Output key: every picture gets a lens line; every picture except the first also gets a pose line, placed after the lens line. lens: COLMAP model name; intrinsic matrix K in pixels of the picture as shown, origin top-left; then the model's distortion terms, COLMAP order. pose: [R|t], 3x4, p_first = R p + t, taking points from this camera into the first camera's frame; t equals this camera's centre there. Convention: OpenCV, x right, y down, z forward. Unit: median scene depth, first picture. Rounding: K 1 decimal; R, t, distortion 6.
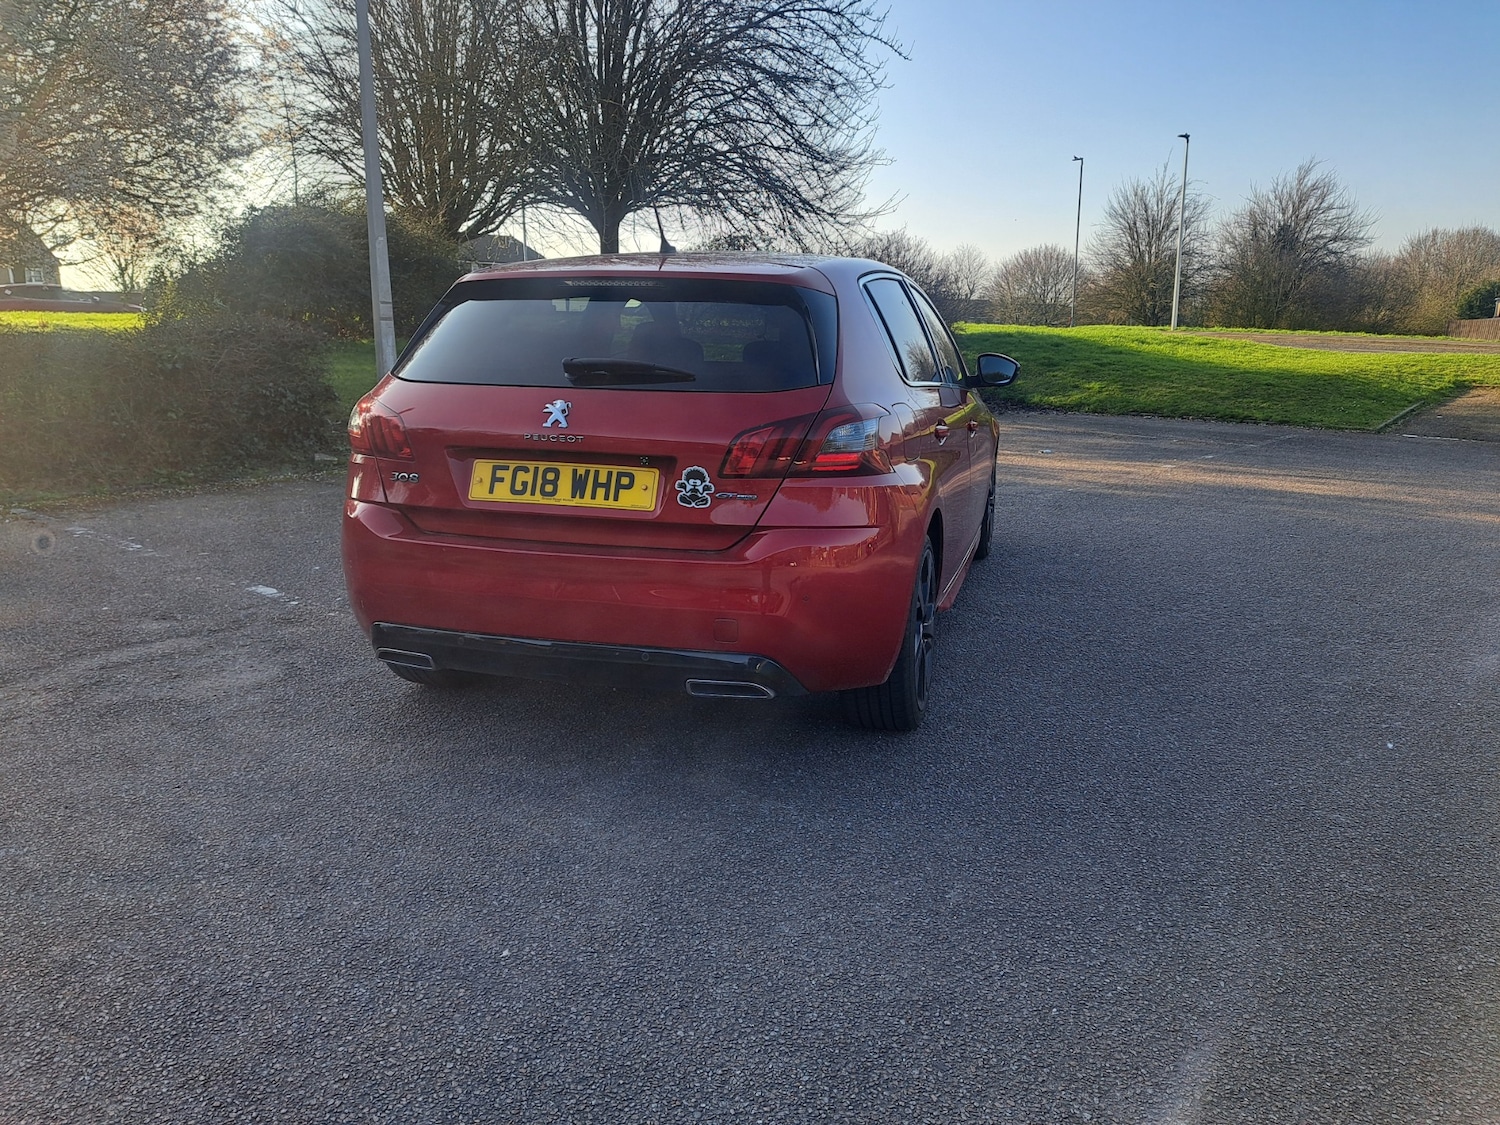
lens RADIAL K [[1048.3, 0, 764.8], [0, 1048.3, 631.3], [0, 0, 1]] dist [0.077291, -0.068896]
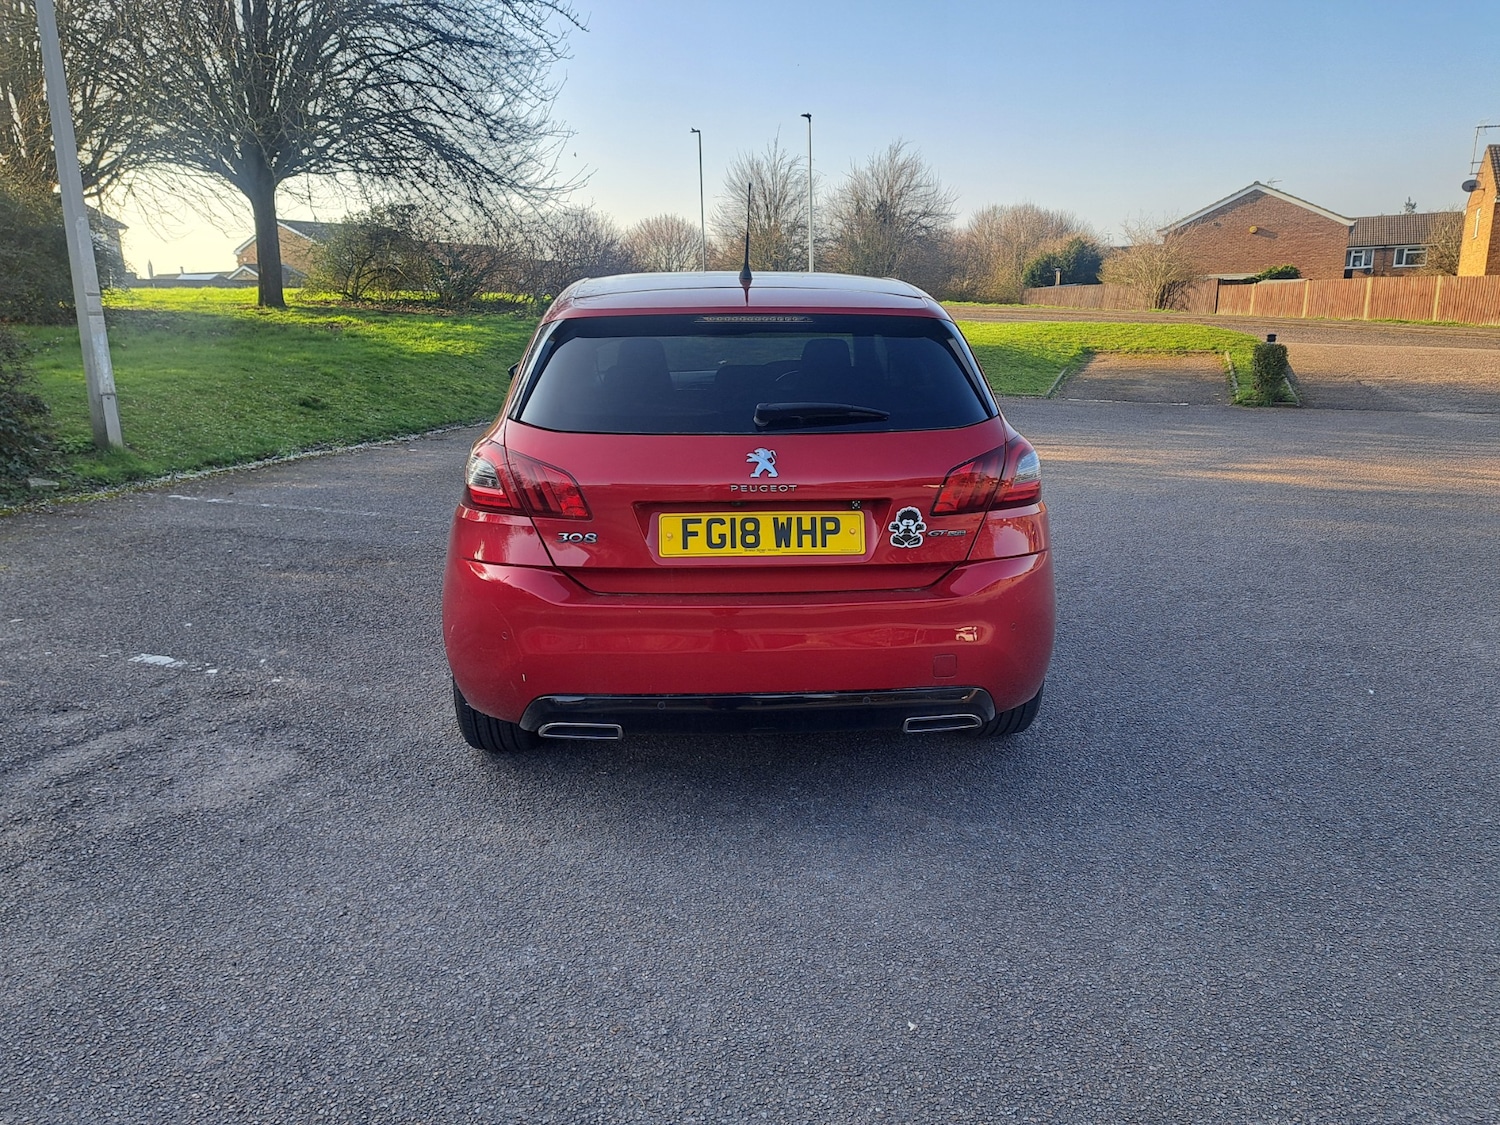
lens RADIAL K [[1048.3, 0, 752.8], [0, 1048.3, 634.9], [0, 0, 1]] dist [0.077291, -0.068896]
pose [[0.947591, -0.108188, 0.300611, -0.426499], [0.098968, 0.994037, 0.045780, -0.078617], [-0.303771, -0.013630, 0.952648, 0.069861]]
